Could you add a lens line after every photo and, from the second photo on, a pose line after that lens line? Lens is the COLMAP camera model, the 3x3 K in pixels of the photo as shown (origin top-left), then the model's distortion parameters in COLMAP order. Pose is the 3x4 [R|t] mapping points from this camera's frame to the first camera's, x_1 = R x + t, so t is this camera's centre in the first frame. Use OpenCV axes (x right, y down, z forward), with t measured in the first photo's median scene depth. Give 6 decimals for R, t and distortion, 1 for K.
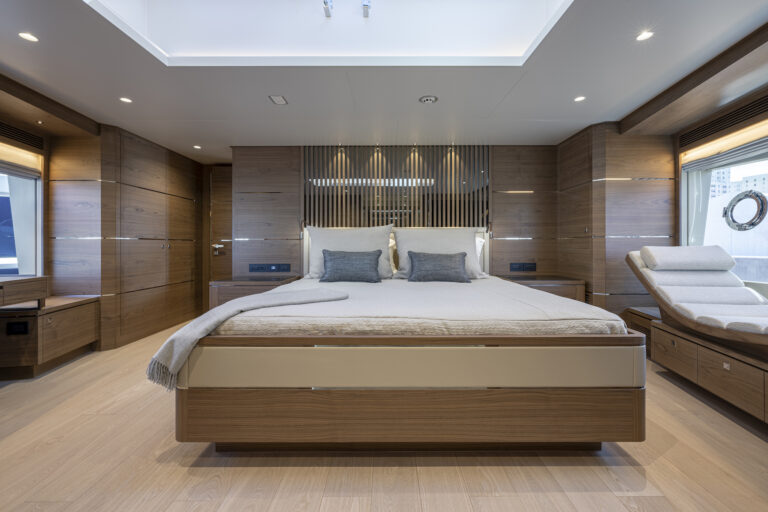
lens RADIAL K [[306.3, 0, 386.5], [0, 306.3, 241.8], [0, 0, 1]] dist [-0.000093, -0.000145]
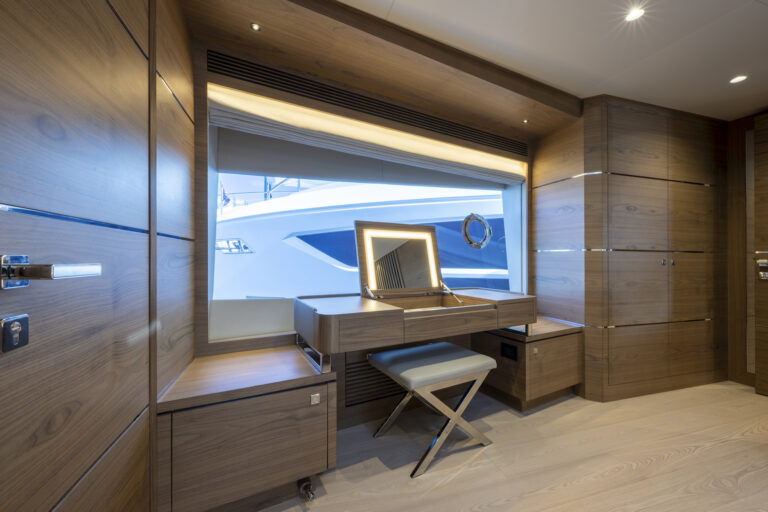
lens RADIAL K [[310.1, 0, 380.0], [0, 310.1, 253.4], [0, 0, 1]] dist [-0.000115, 0.000057]
pose [[0.297932, -0.007200, -0.954560, -0.347338], [0.000565, 0.999973, -0.007367, 0.001412], [0.954587, 0.001656, 0.297928, 0.284802]]
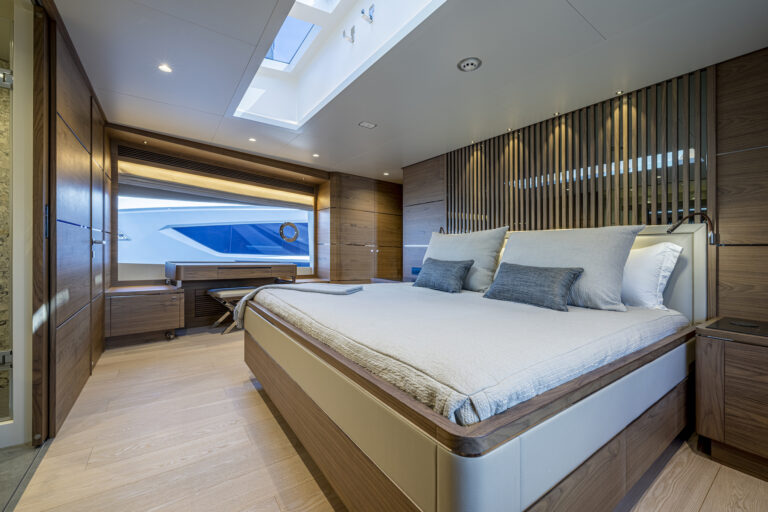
lens RADIAL K [[307.7, 0, 384.0], [0, 307.7, 256.0], [0, 0, 1]] dist [0.002199, 0.000103]
pose [[0.589242, 0.028850, -0.807441, 0.516633], [-0.024092, 0.999545, 0.018132, 0.013505], [0.807597, 0.008769, 0.589669, 0.284458]]
